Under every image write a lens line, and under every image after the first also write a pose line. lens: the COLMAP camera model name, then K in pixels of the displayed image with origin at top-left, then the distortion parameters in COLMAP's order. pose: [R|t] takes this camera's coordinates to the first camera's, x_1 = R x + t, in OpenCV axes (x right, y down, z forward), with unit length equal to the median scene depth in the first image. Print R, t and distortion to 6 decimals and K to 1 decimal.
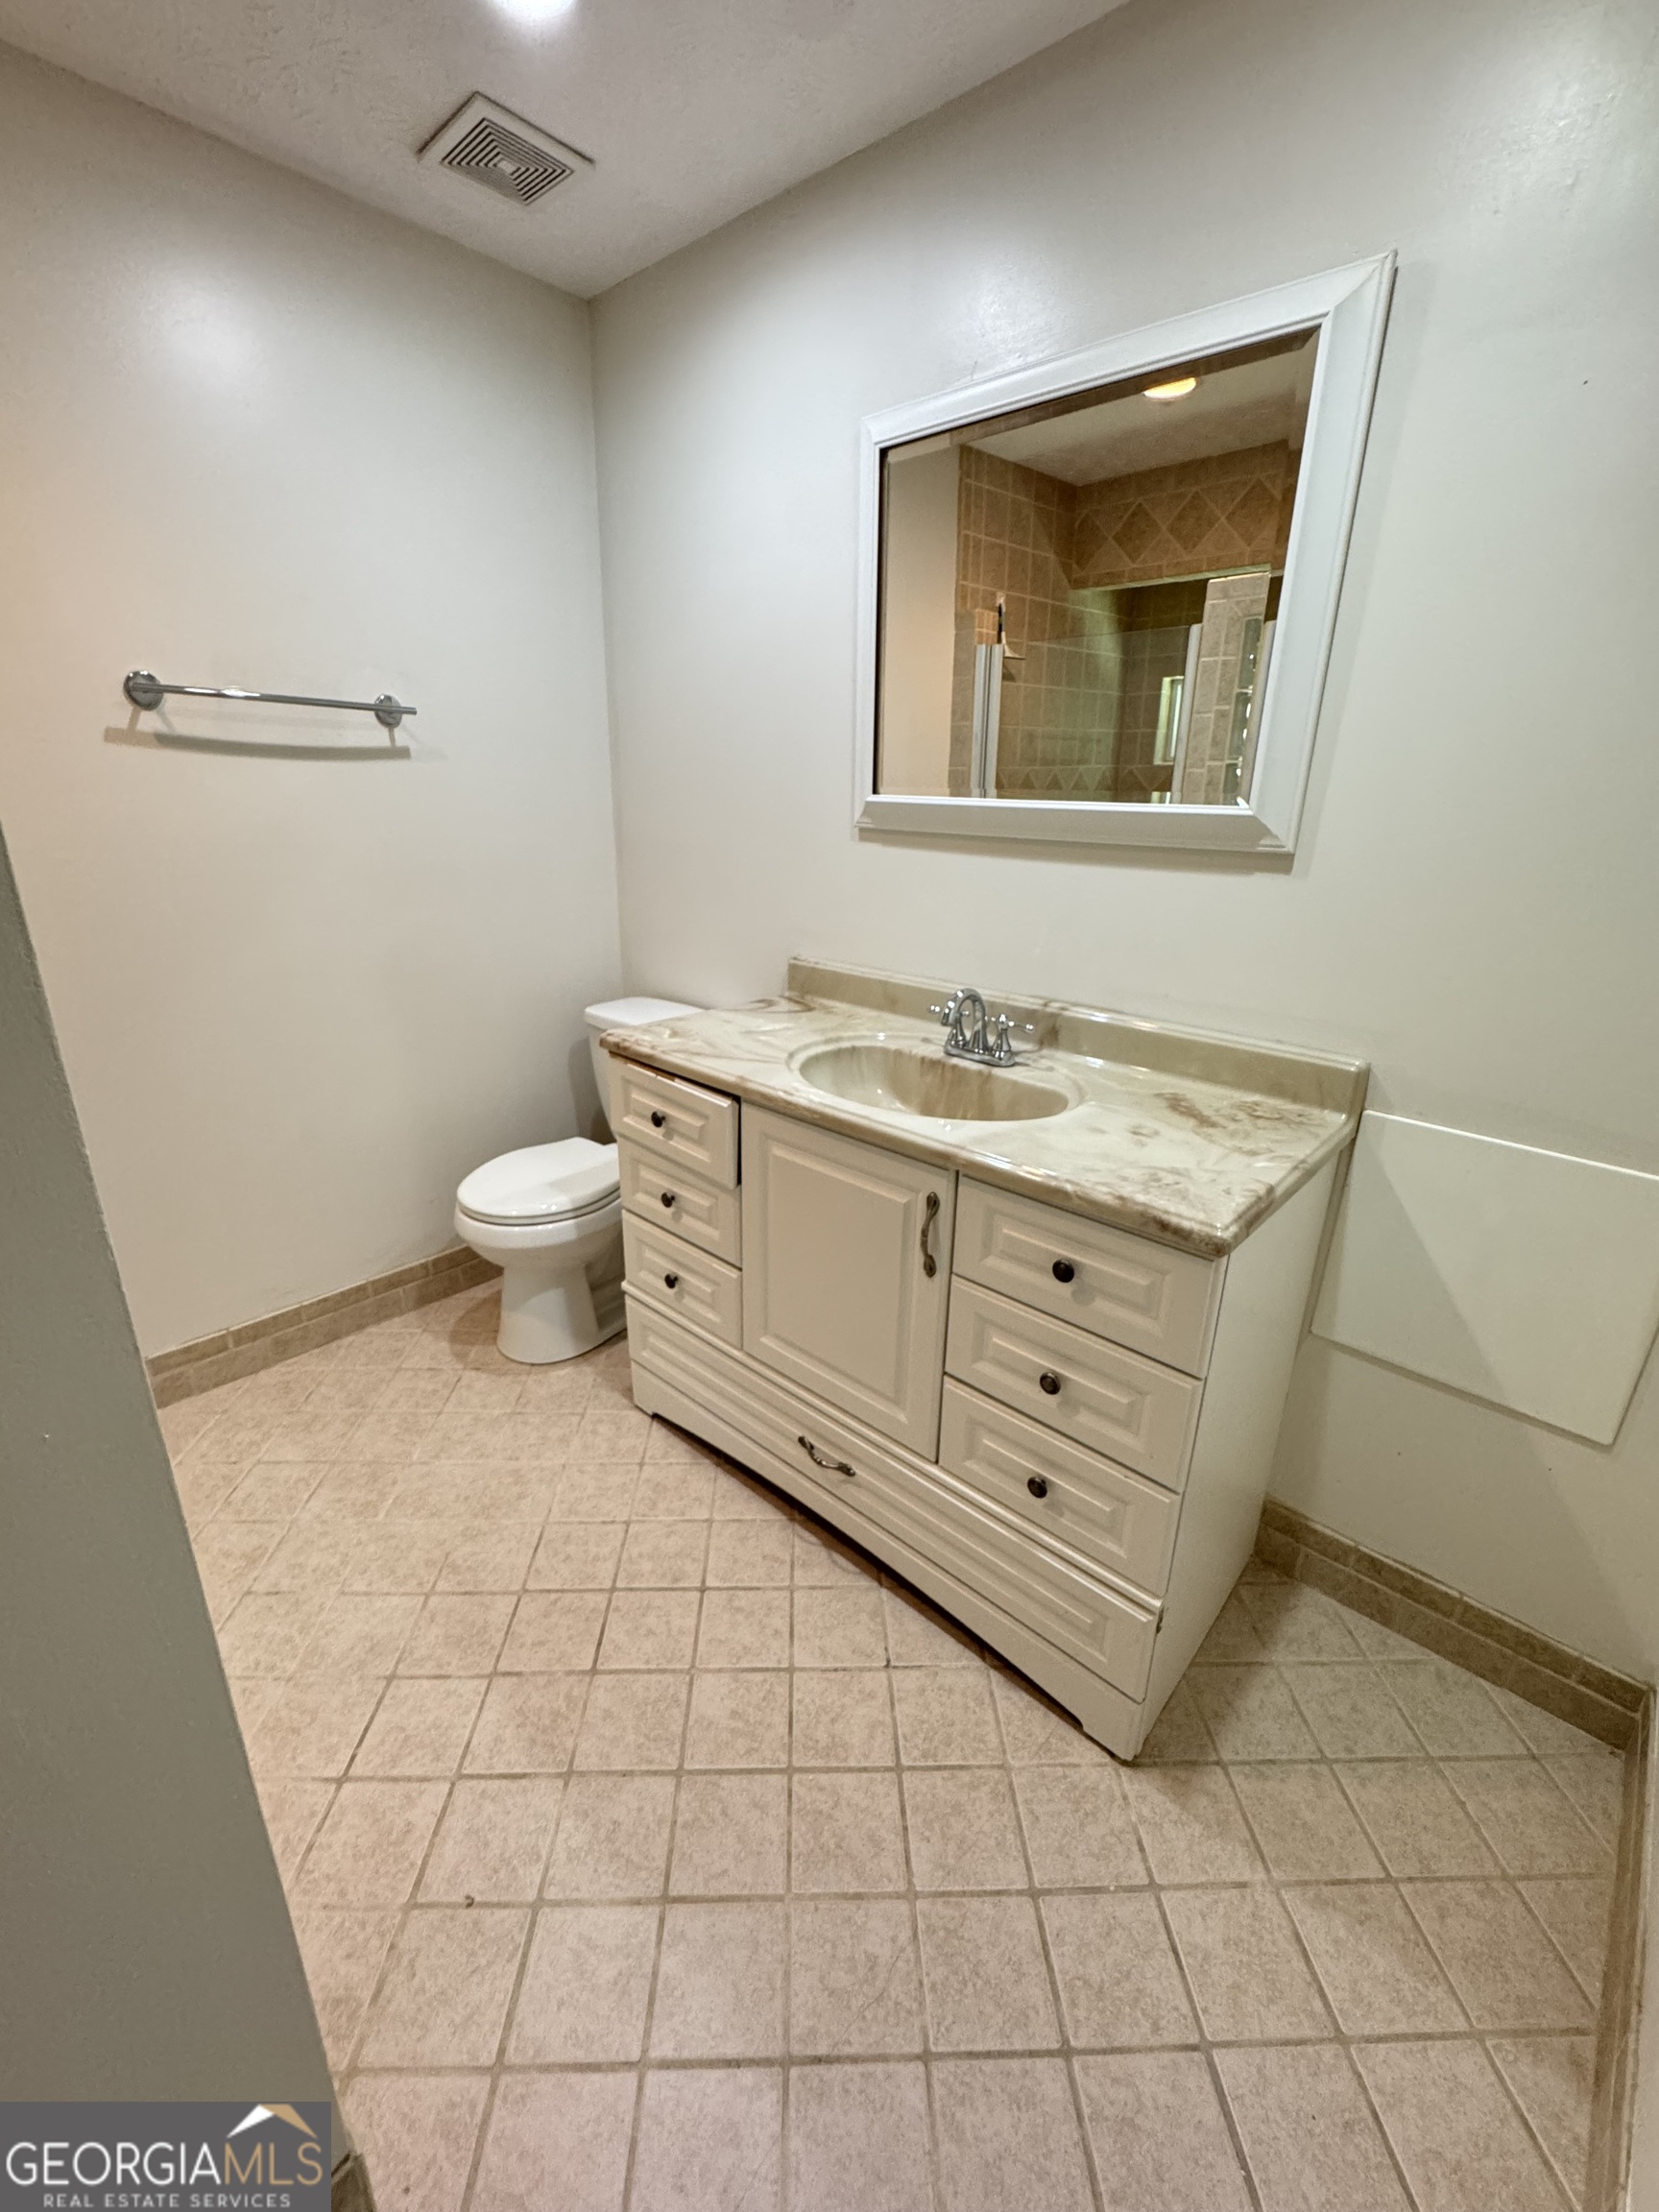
lens RADIAL K [[903.3, 0, 826.5], [0, 903.3, 1116.7], [0, 0, 1]] dist [-0.004198, -0.000725]
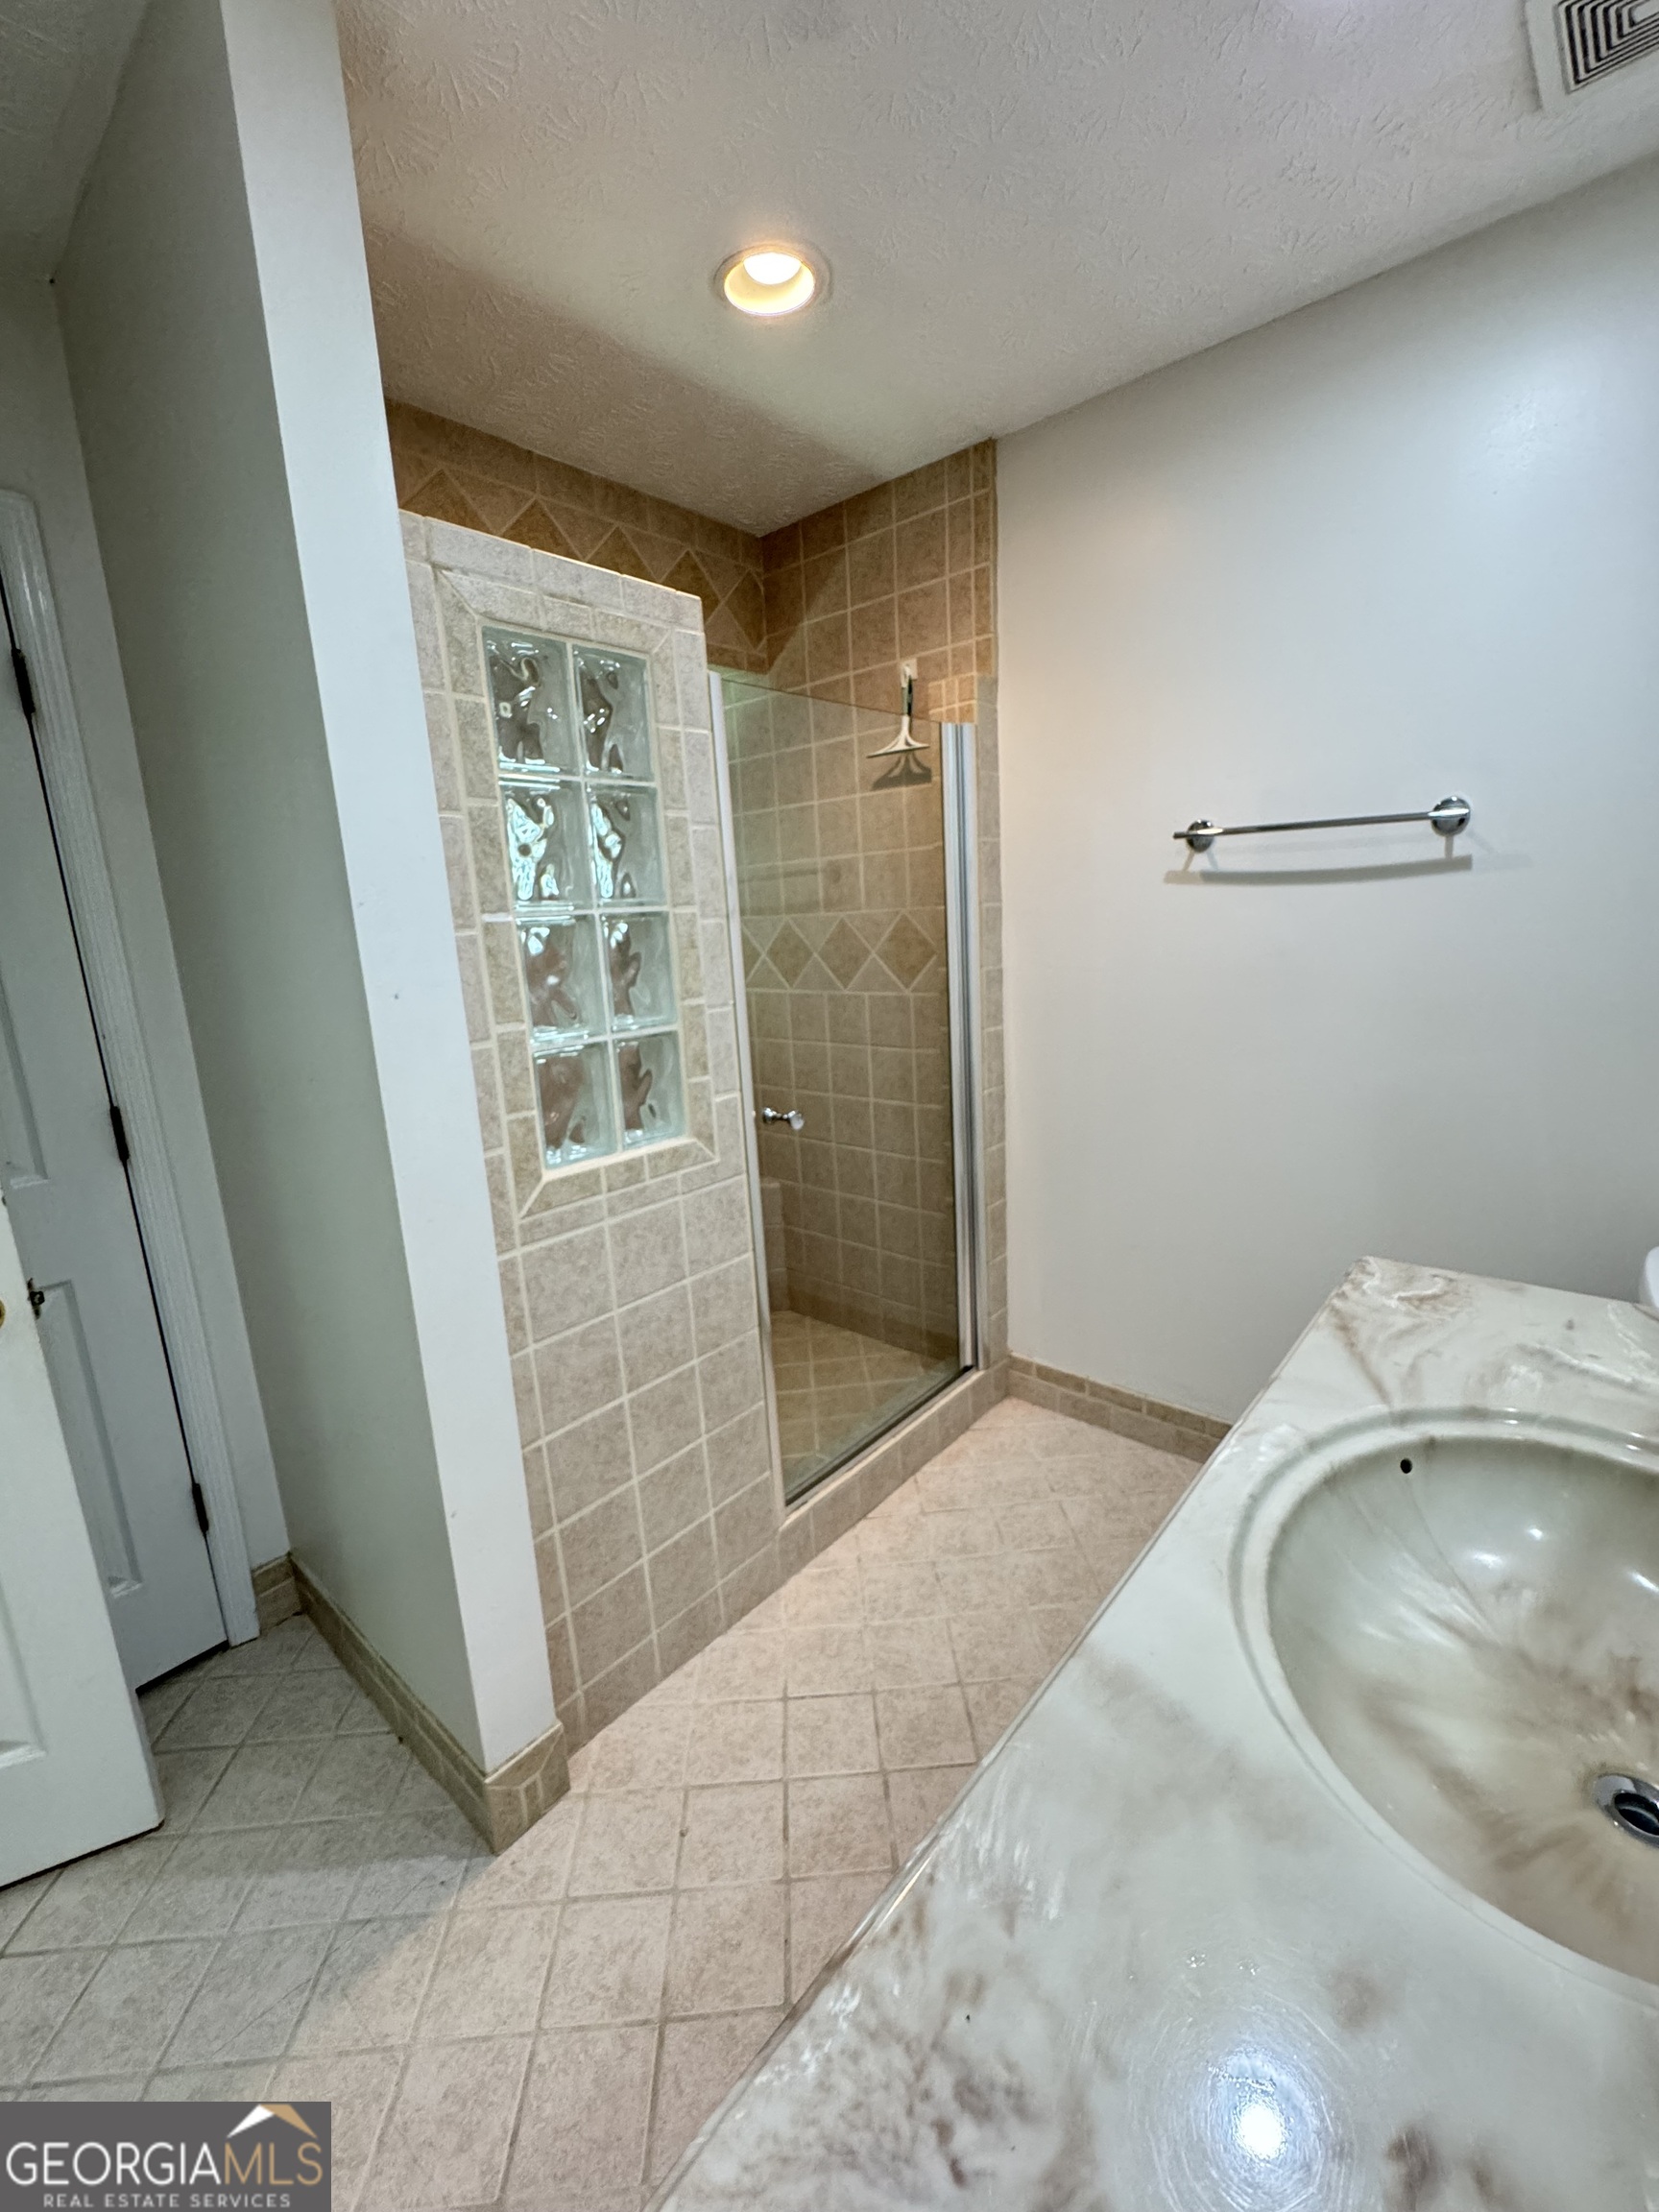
lens RADIAL K [[903.3, 0, 826.5], [0, 903.3, 1116.7], [0, 0, 1]] dist [-0.004198, -0.000725]
pose [[0.029503, 0.196847, -0.979990, 0.413617], [-0.291009, 0.939639, 0.179980, -0.209065], [0.956265, 0.279876, 0.085006, 0.551913]]
